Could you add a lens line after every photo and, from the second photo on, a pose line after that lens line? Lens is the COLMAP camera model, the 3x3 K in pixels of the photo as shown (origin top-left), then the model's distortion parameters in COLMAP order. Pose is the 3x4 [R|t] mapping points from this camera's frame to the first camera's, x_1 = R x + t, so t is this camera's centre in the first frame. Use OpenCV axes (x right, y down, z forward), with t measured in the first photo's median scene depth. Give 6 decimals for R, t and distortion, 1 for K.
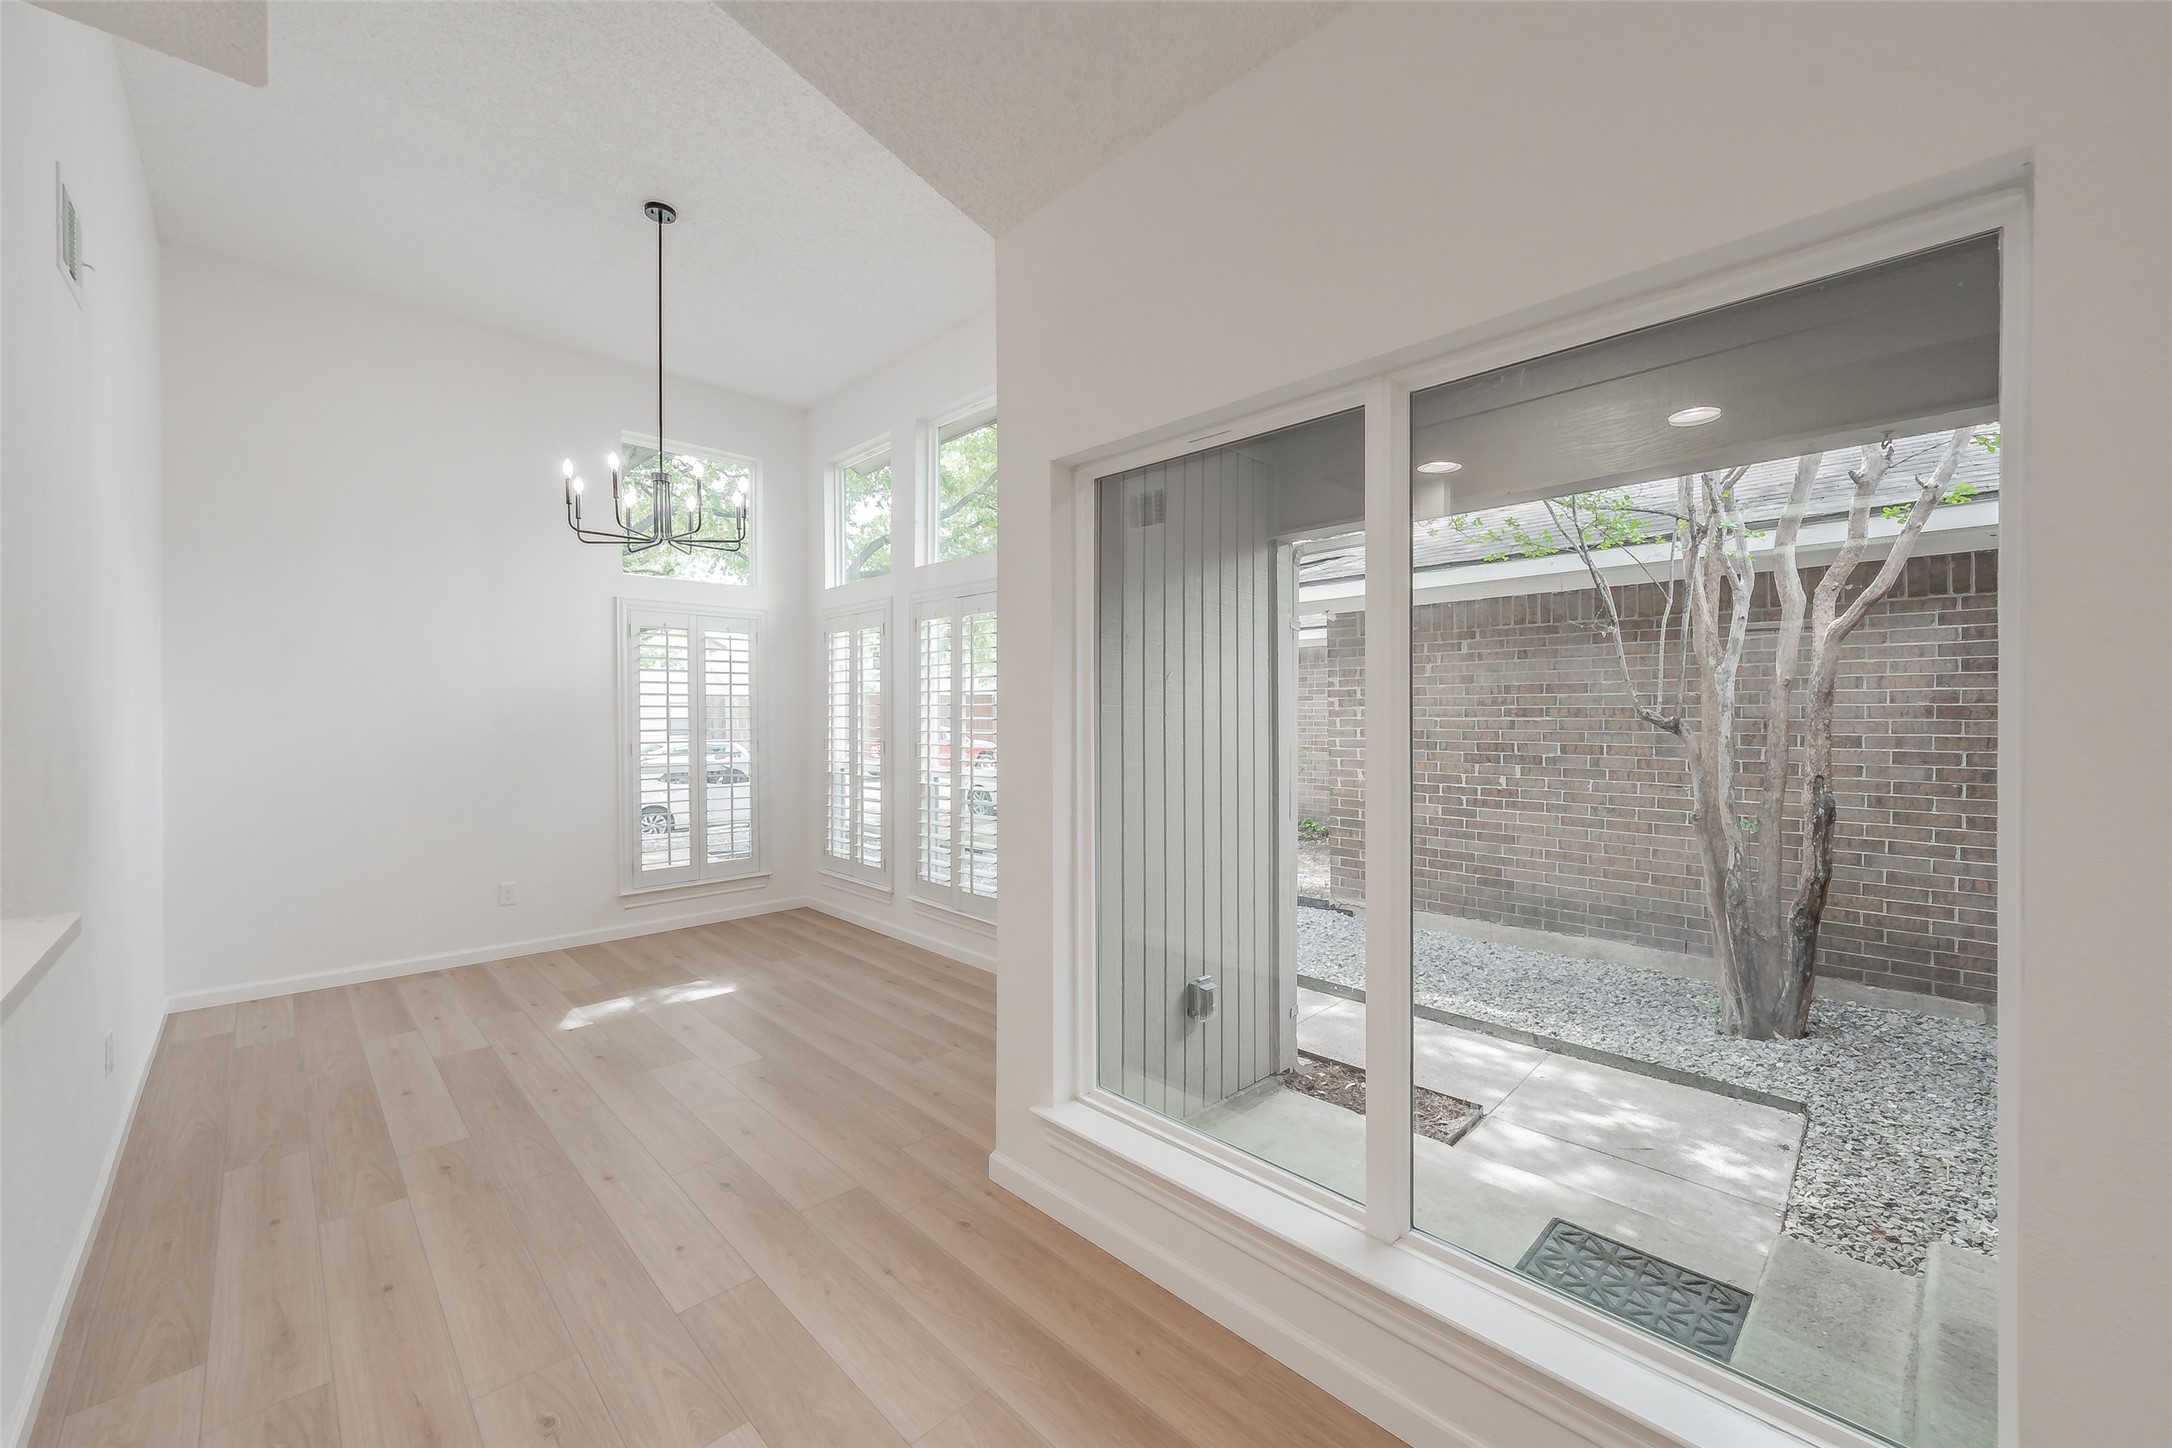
lens RADIAL K [[841.1, 0, 1046.9], [0, 841.1, 714.9], [0, 0, 1]] dist [0.003578, 0.000201]
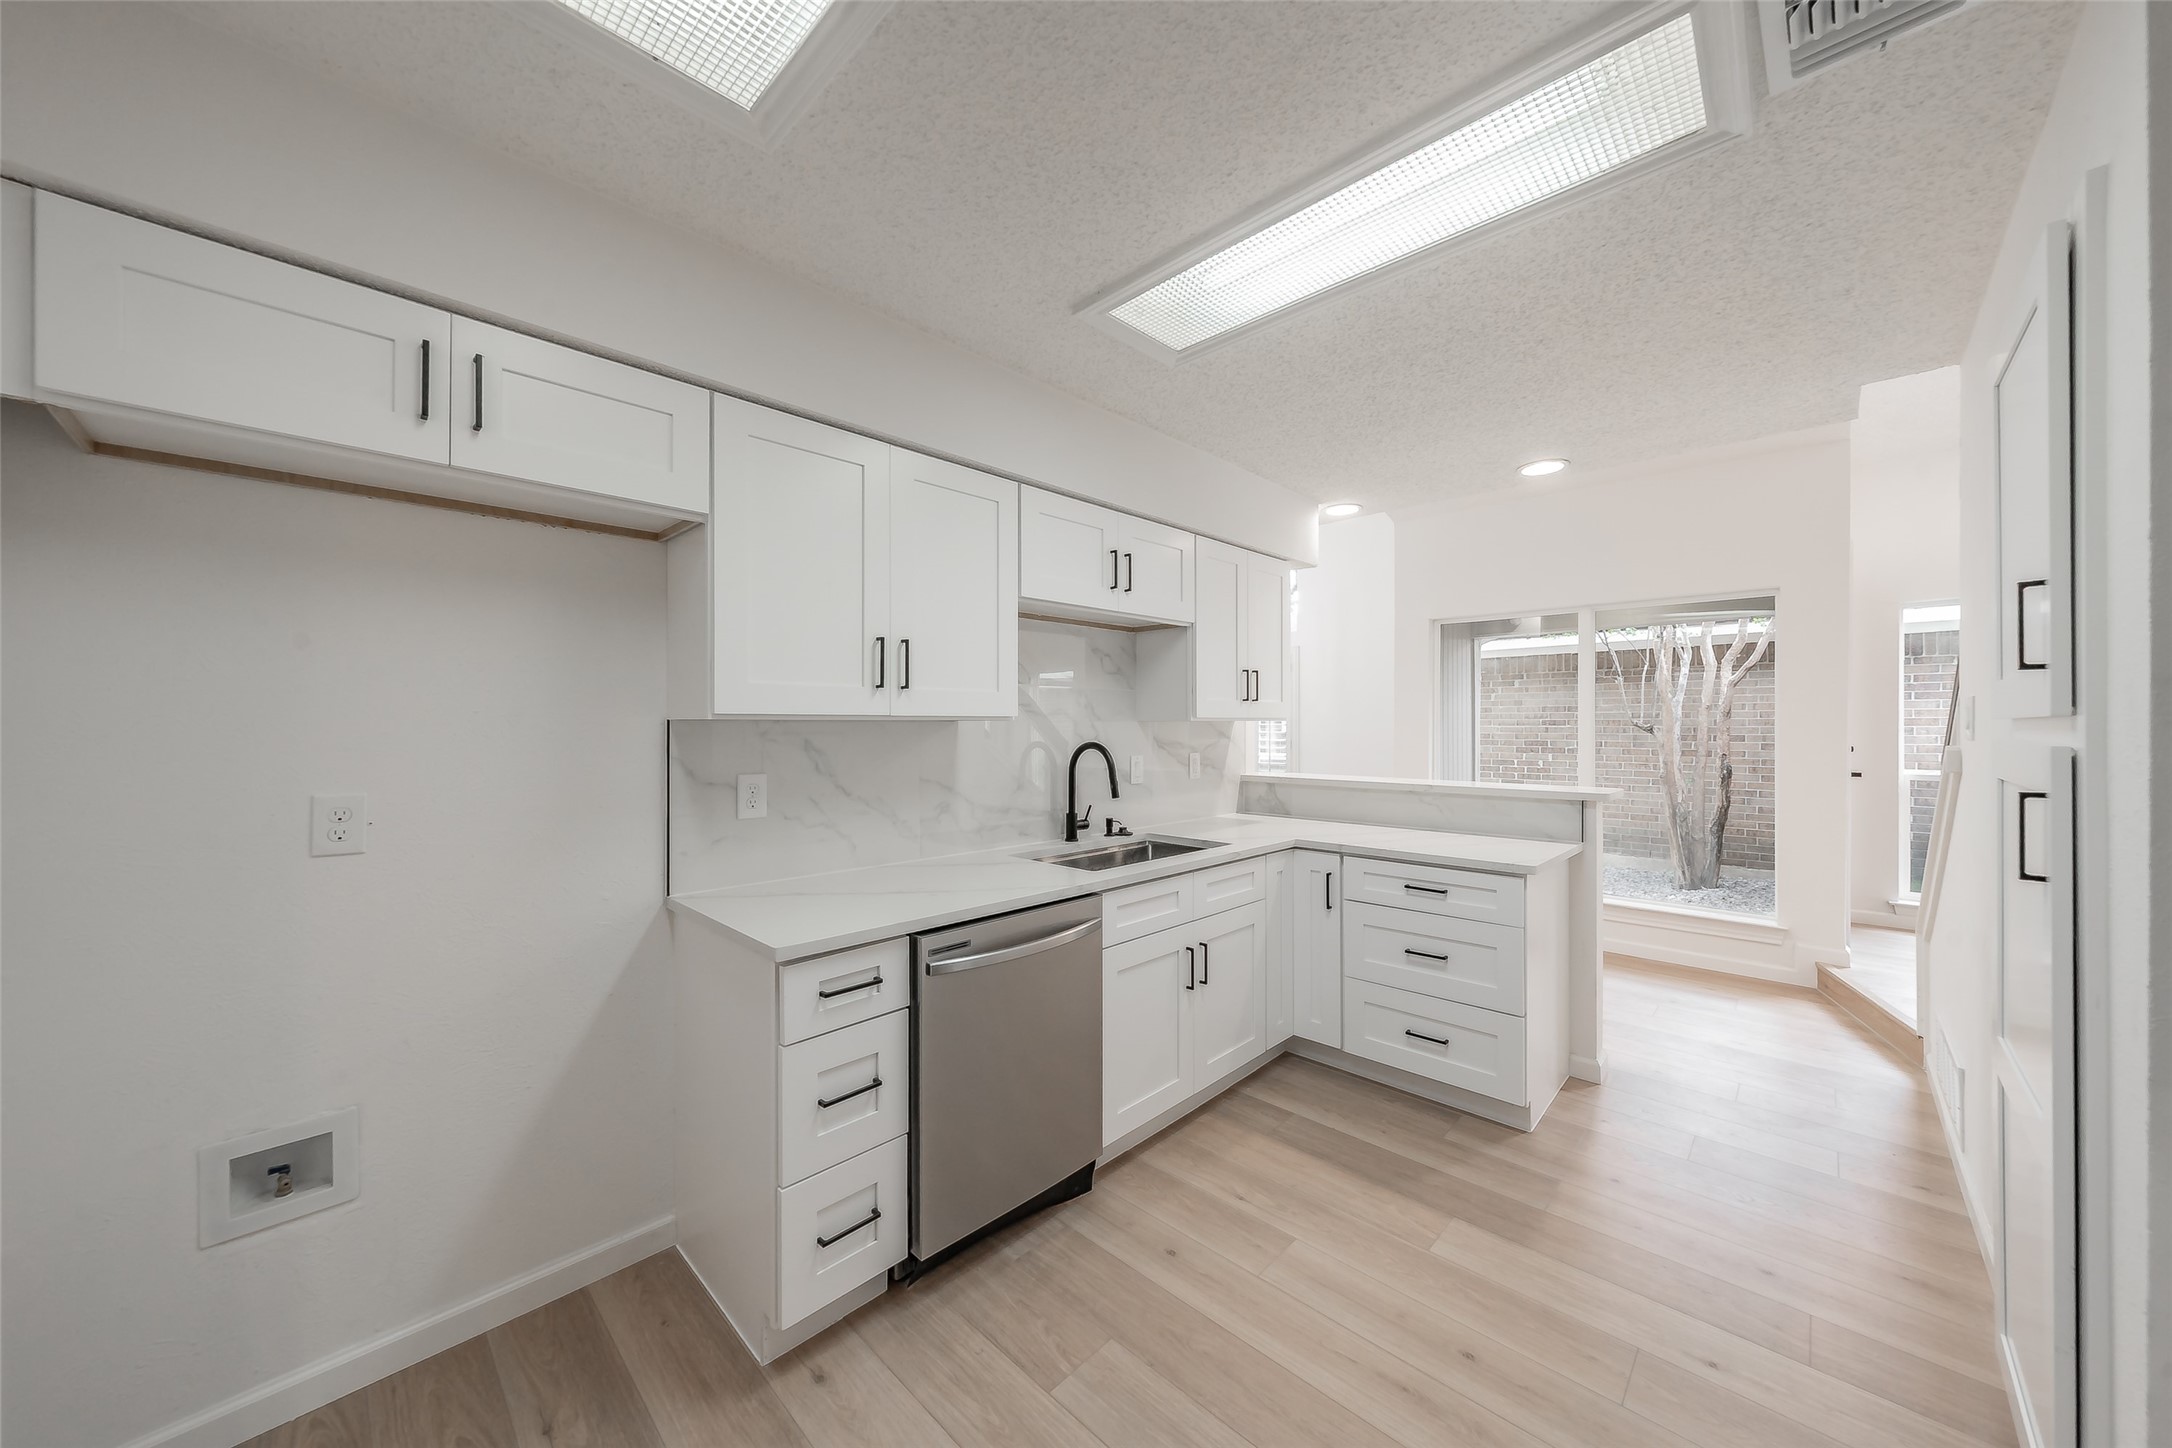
lens RADIAL K [[782.7, 0, 1053.0], [0, 782.7, 724.4], [0, 0, 1]] dist [-0.000036, 0.000497]
pose [[0.999307, 0.004168, 0.036987, -0.658734], [-0.004005, 0.999982, -0.004485, 0.015920], [-0.037005, 0.004334, 0.999306, -0.705363]]
